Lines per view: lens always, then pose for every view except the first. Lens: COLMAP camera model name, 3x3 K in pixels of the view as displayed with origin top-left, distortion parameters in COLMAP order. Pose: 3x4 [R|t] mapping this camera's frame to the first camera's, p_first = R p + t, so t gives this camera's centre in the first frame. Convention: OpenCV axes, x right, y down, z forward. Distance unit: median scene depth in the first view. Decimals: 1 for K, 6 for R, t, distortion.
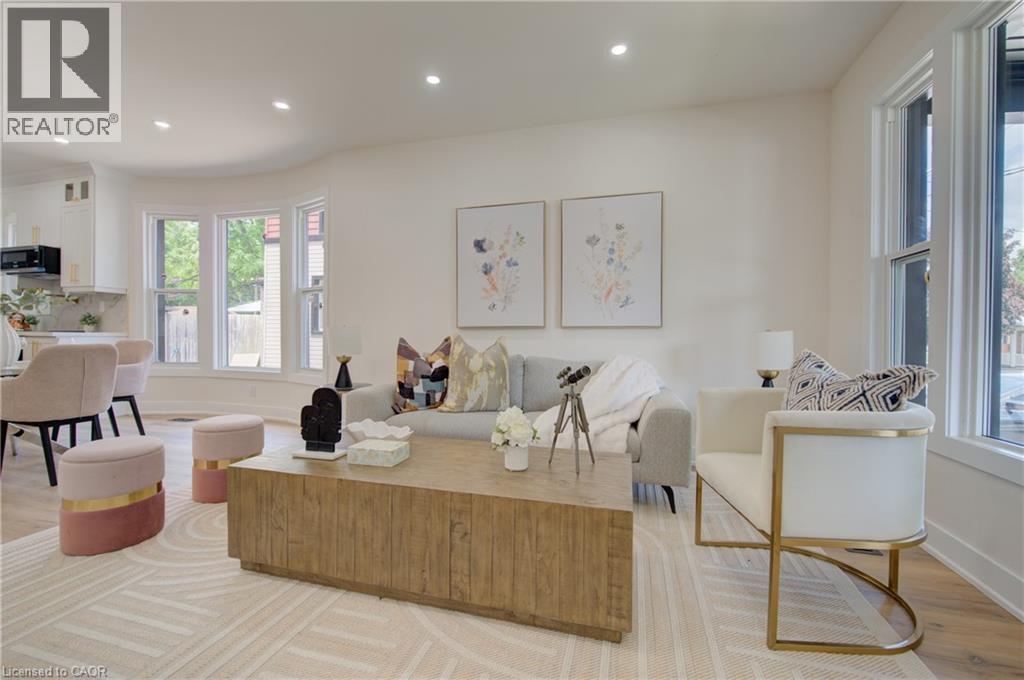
lens RADIAL K [[405.3, 0, 512.4], [0, 405.3, 343.1], [0, 0, 1]] dist [-0.010299, 0.001000]
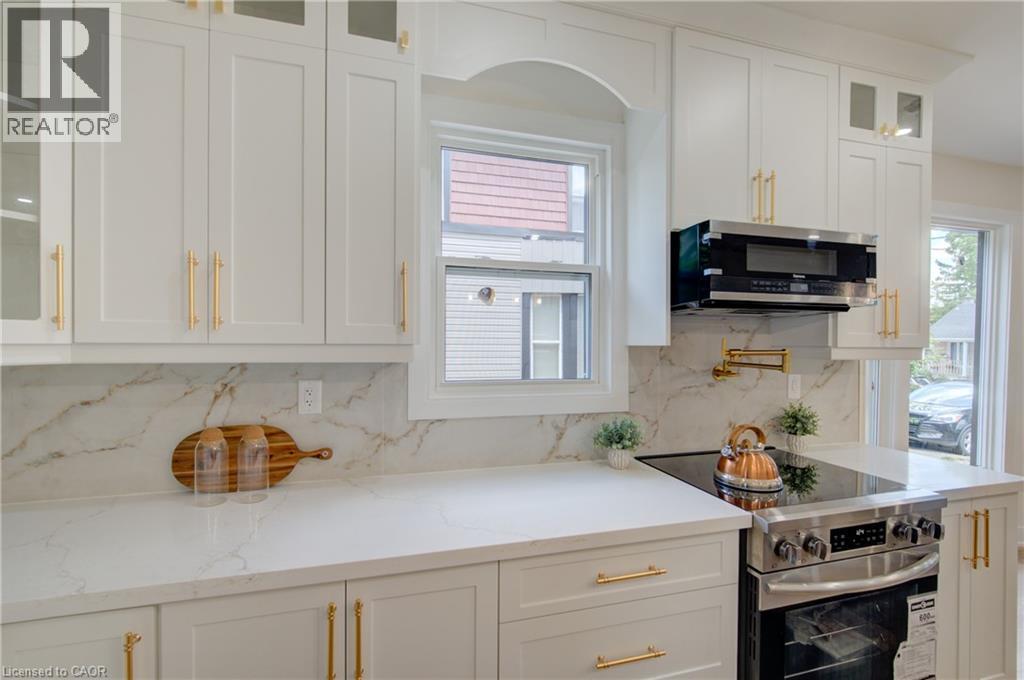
lens RADIAL K [[421.6, 0, 487.6], [0, 421.6, 348.9], [0, 0, 1]] dist [-0.010656, 0.000922]
pose [[0.869155, -0.017884, 0.494217, -2.071646], [0.018255, 0.999825, 0.004075, -0.187567], [-0.494203, 0.005481, 0.869329, 1.048438]]
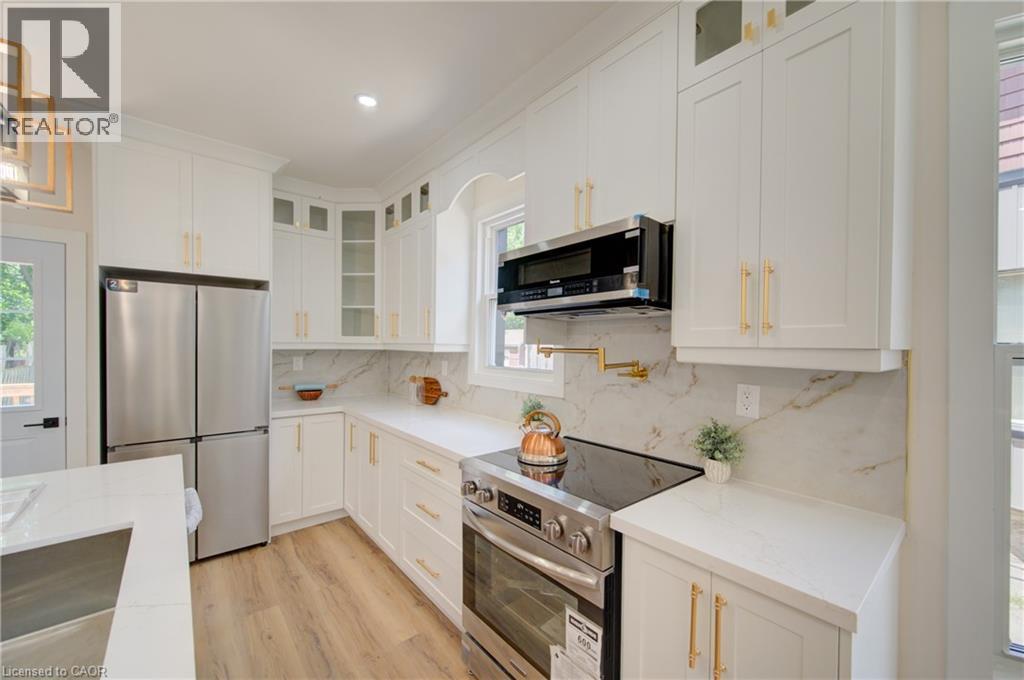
lens RADIAL K [[405.3, 0, 520.4], [0, 405.3, 346.8], [0, 0, 1]] dist [-0.010299, 0.001000]
pose [[0.821919, -0.004942, -0.569583, -1.340300], [-0.007846, 0.999769, -0.019996, -0.170100], [0.569550, 0.020905, 0.821691, 0.859952]]
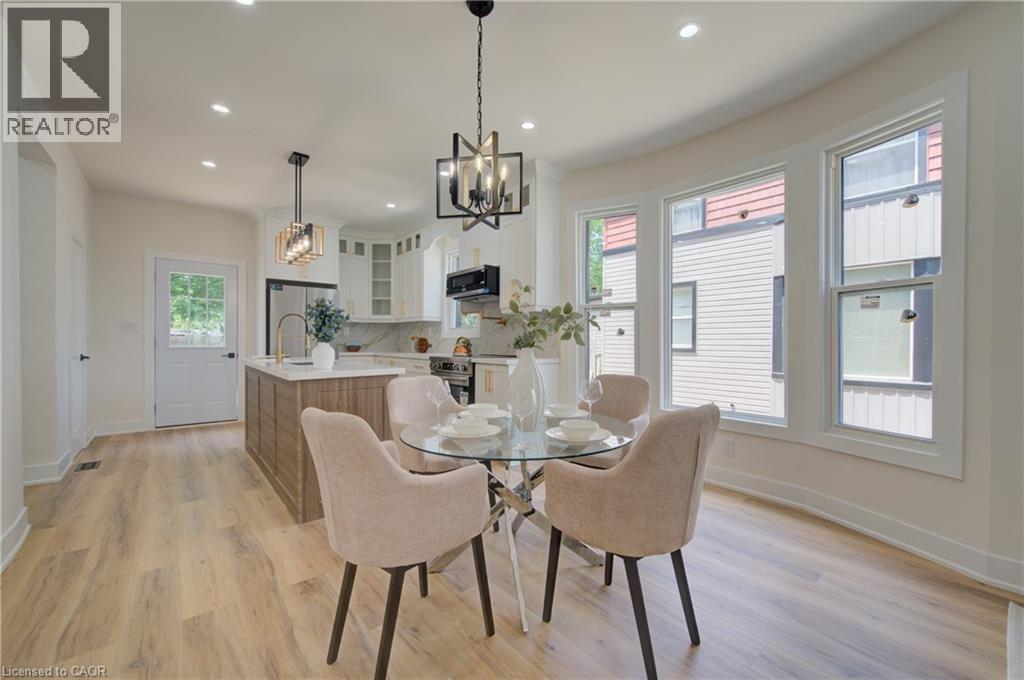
lens RADIAL K [[405.3, 0, 534.7], [0, 405.3, 345.3], [0, 0, 1]] dist [-0.010299, 0.001000]
pose [[0.833923, -0.007577, -0.551829, -0.700645], [-0.004026, 0.999796, -0.019813, -0.047698], [0.551867, 0.018744, 0.833722, 0.344979]]
